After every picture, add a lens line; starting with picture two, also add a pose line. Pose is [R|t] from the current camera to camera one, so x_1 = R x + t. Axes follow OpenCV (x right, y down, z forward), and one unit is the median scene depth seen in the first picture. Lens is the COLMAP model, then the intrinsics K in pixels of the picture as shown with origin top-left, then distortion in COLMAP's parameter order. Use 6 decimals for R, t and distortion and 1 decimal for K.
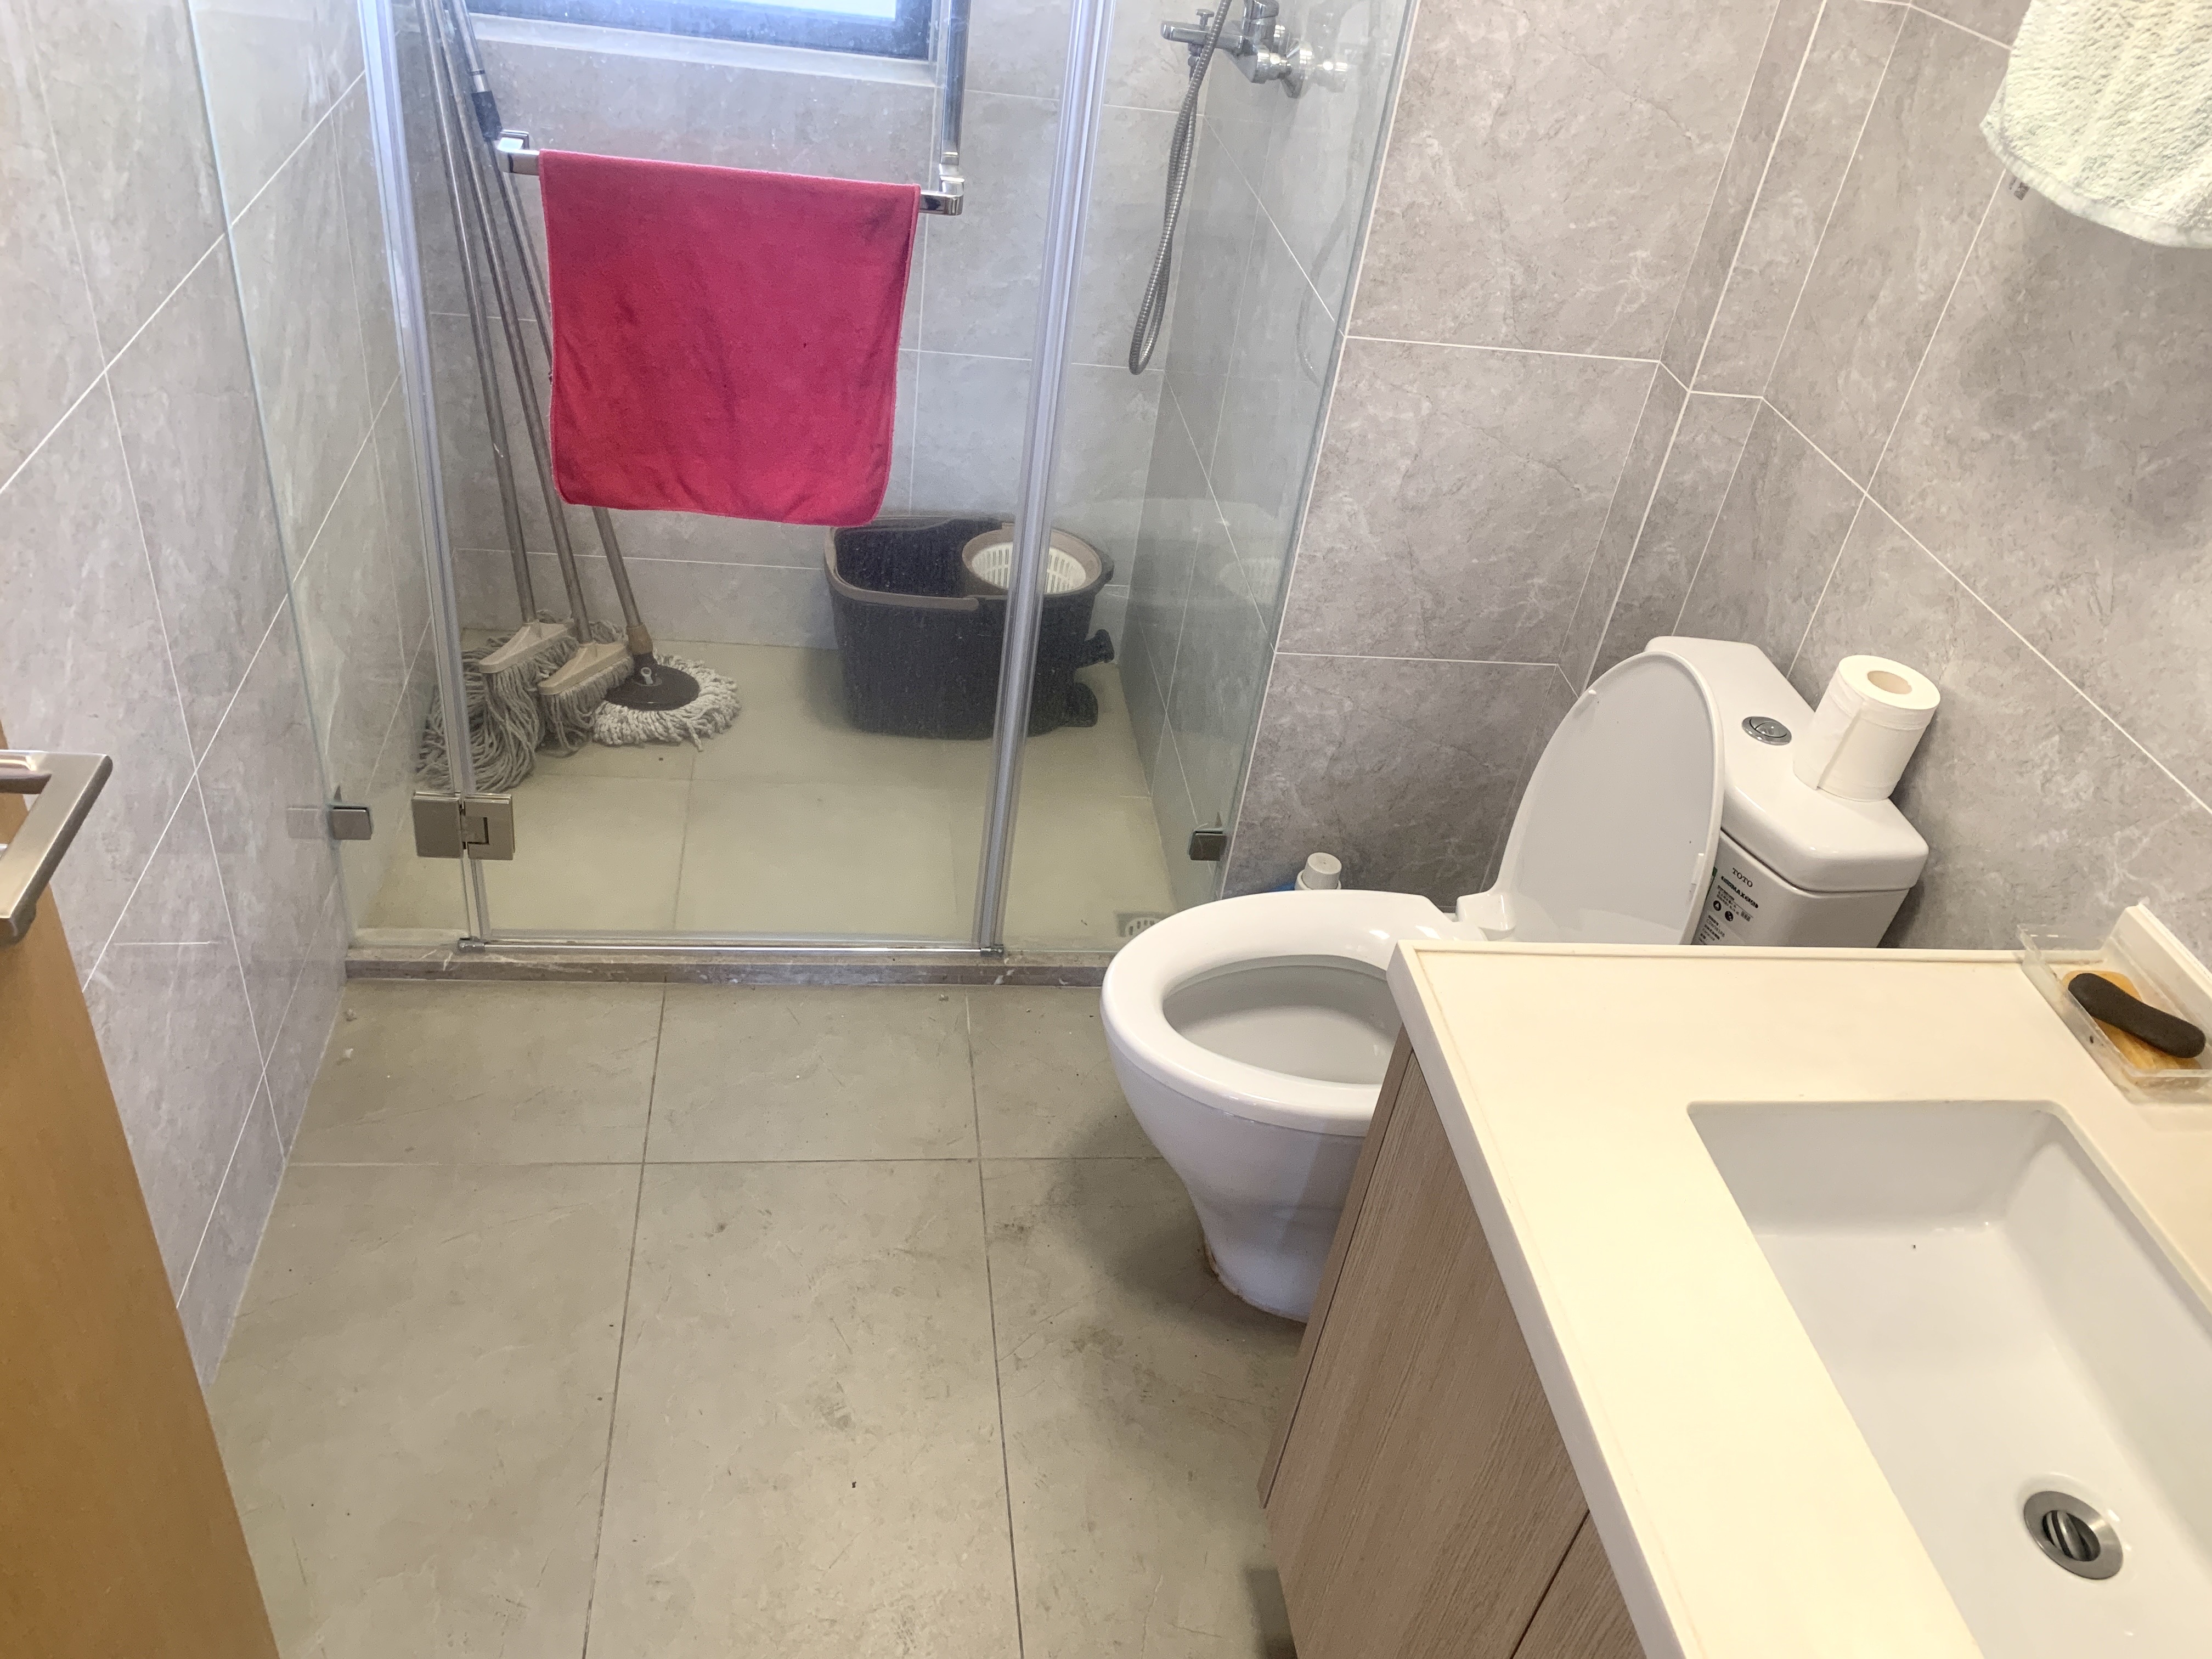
lens RADIAL K [[1701.5, 0, 1106.9], [0, 1701.5, 814.5], [0, 0, 1]] dist [0.043101, -0.037134]
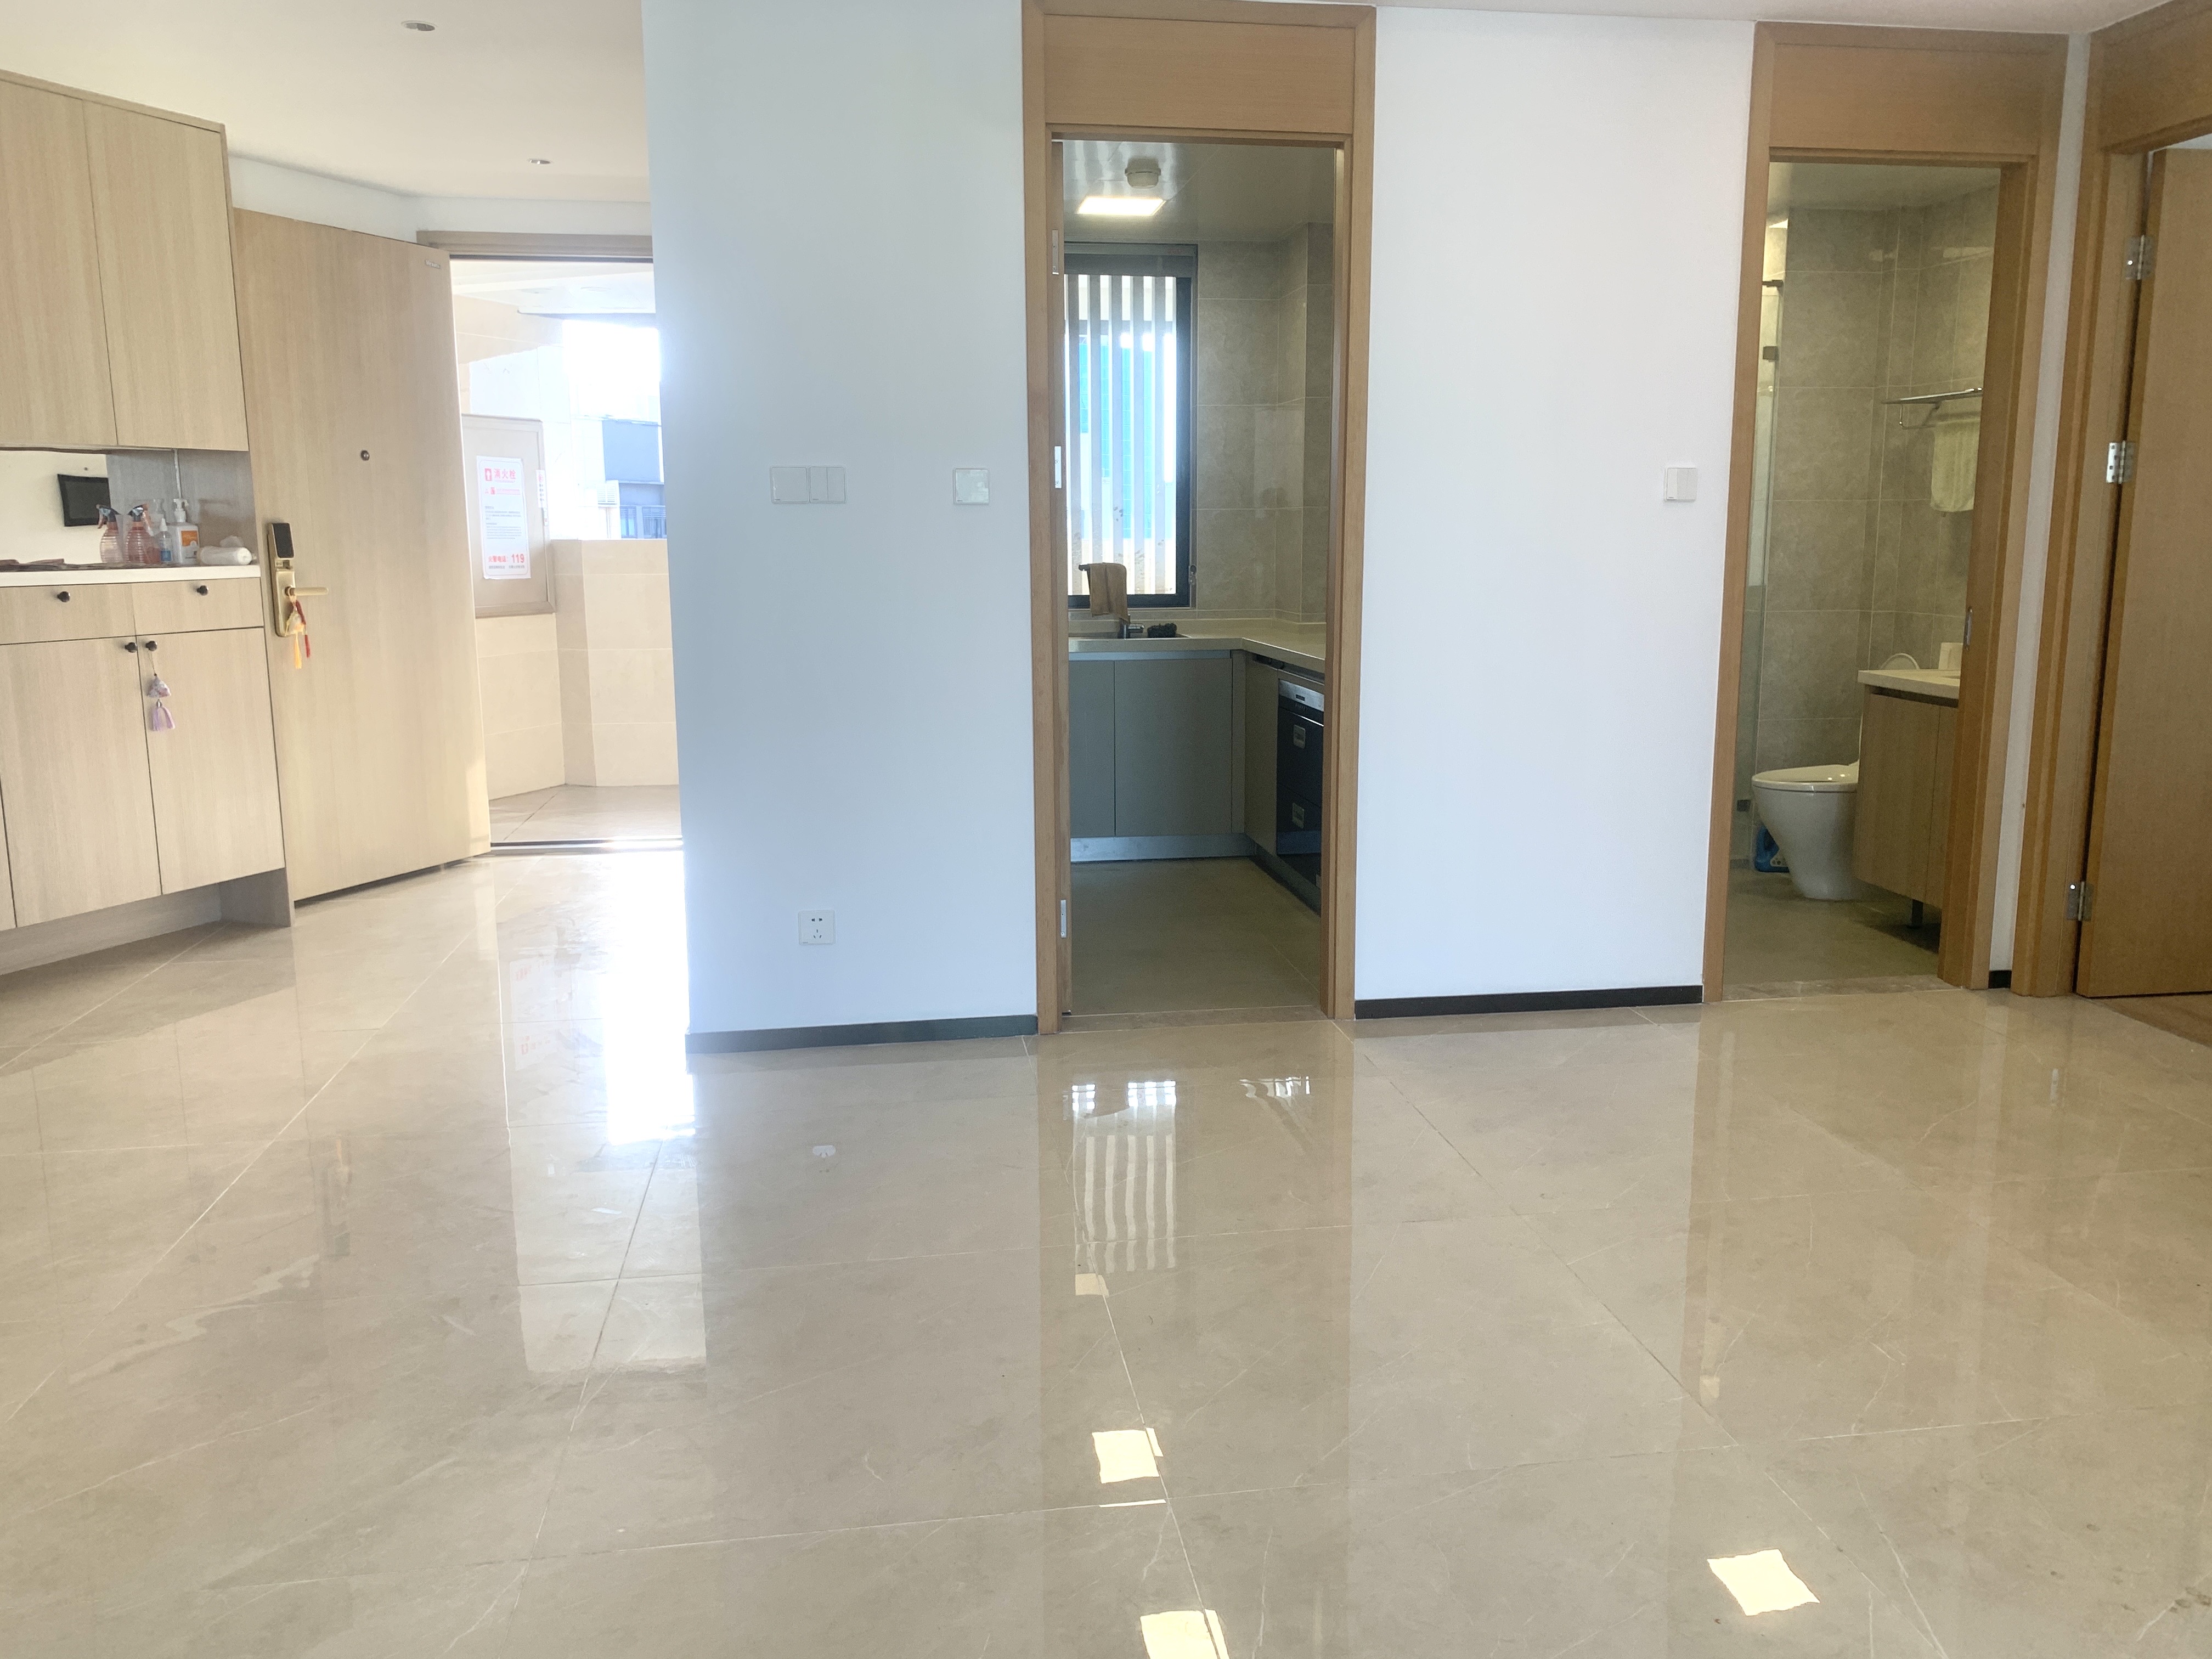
lens RADIAL K [[1701.5, 0, 1106.9], [0, 1701.5, 814.5], [0, 0, 1]] dist [0.043101, -0.037134]
pose [[0.990508, -0.137406, -0.003783, -1.269779], [0.120972, 0.884446, -0.450690, 1.535912], [0.065273, 0.445954, 0.892673, -2.056613]]
